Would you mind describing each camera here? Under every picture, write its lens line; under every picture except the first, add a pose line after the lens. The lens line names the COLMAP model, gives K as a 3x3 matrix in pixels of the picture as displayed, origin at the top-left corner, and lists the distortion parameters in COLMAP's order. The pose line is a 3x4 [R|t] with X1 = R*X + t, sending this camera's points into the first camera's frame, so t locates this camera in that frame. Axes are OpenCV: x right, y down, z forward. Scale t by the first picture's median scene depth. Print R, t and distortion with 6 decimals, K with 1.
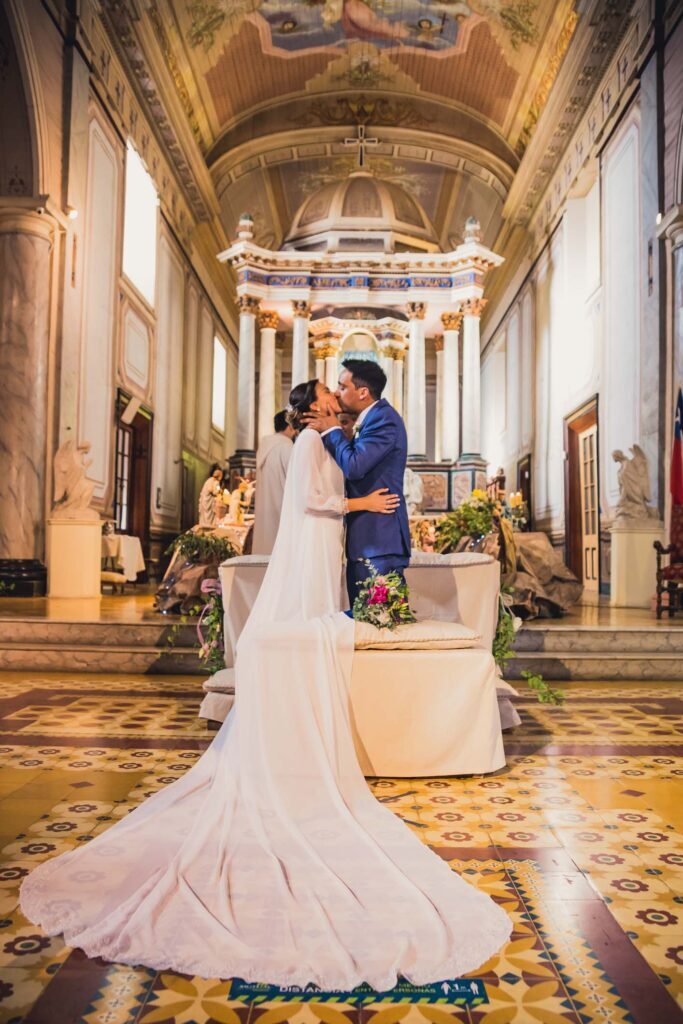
lens RADIAL K [[819.8, 0, 341.5], [0, 819.8, 512.0], [0, 0, 1]] dist [-0.122902, 0.126518]
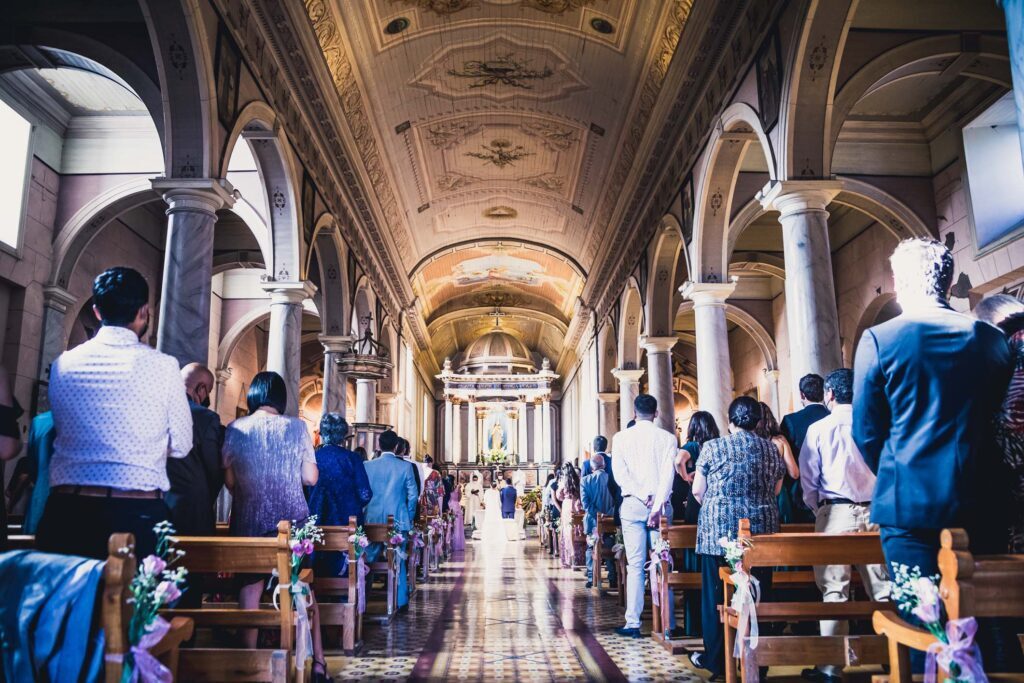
lens RADIAL K [[819.8, 0, 512.0], [0, 819.8, 341.5], [0, 0, 1]] dist [-0.122902, 0.126518]
pose [[0.999295, -0.013142, 0.035180, -0.015595], [0.018110, 0.989288, -0.144850, -0.070066], [-0.032900, 0.145385, 0.988828, -1.277436]]
